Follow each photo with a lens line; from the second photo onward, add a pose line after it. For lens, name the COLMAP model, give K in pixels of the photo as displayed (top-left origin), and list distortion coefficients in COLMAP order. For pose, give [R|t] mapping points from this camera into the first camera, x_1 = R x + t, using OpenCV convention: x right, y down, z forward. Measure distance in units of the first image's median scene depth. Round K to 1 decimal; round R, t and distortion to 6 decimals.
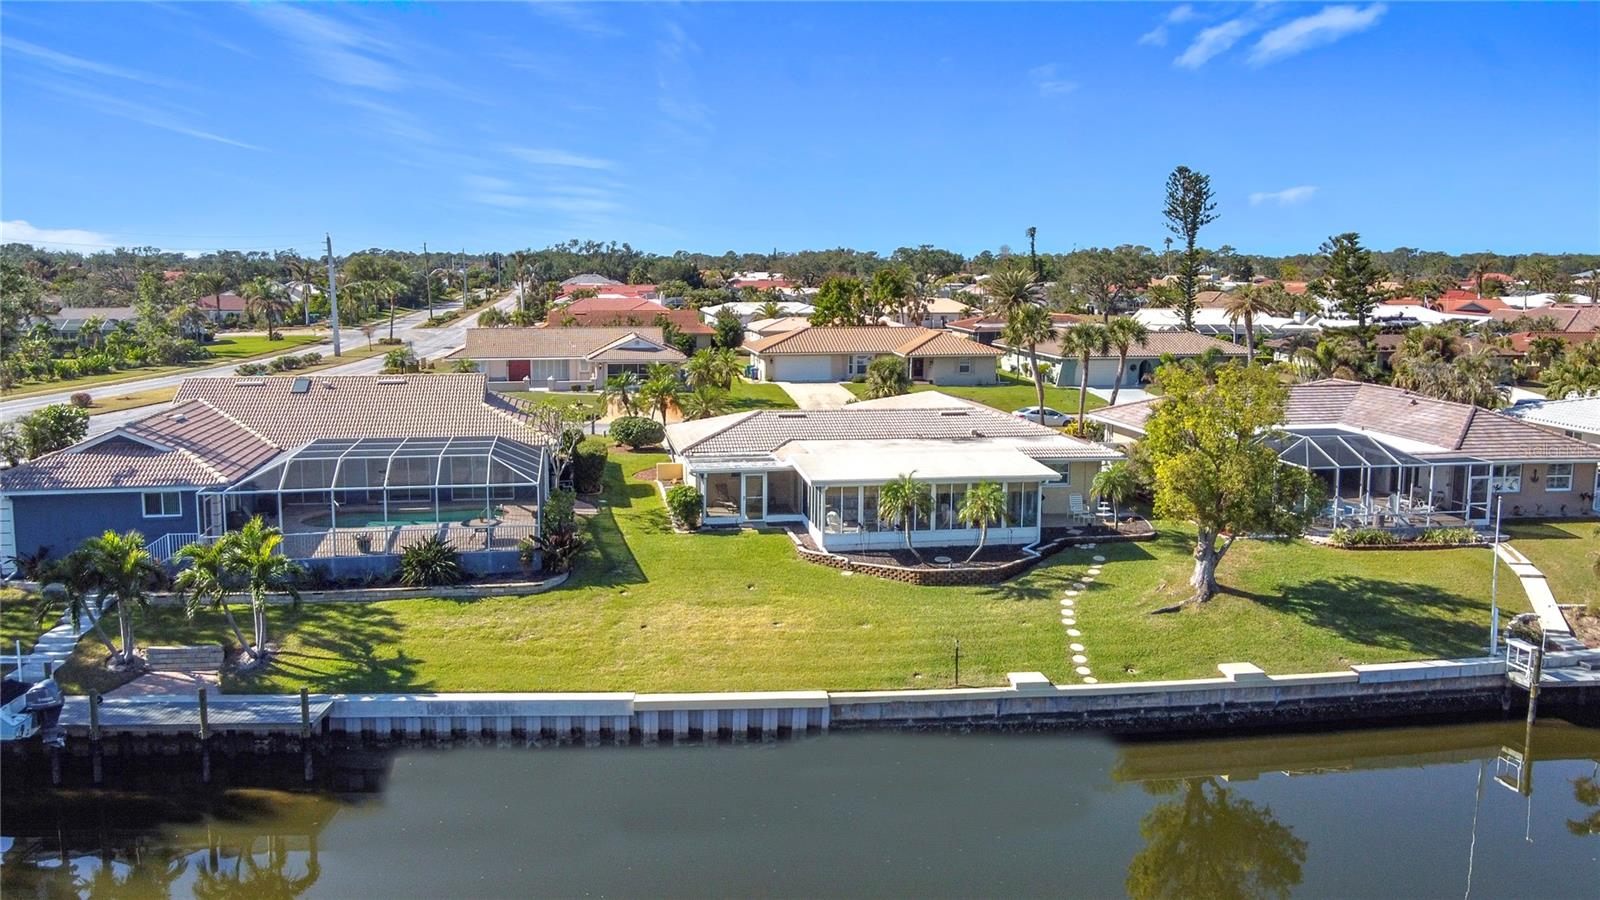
lens RADIAL K [[1299.2, 0, 800.0], [0, 1299.2, 450.0], [0, 0, 1]] dist [-0.042691, 0.065164]
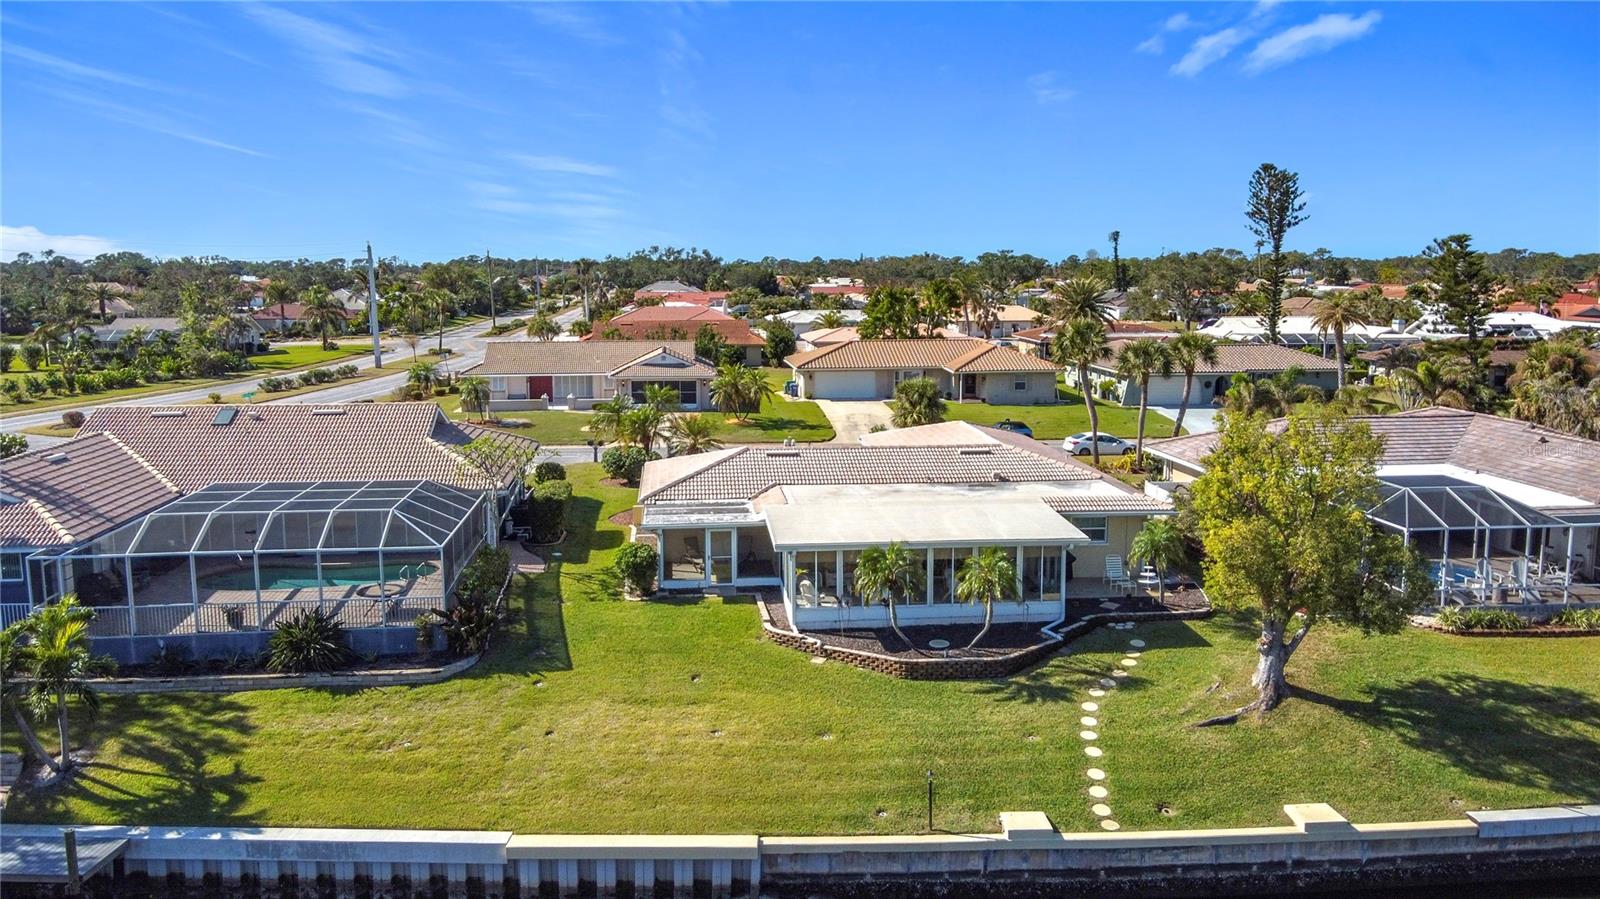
lens RADIAL K [[1275.2, 0, 800.0], [0, 1275.2, 449.5], [0, 0, 1]] dist [-0.023794, 0.063447]
pose [[0.997486, 0.005391, -0.070658, 0.080528], [-0.005515, 0.999984, -0.001565, -0.034983], [0.070648, 0.001951, 0.997499, 0.206248]]
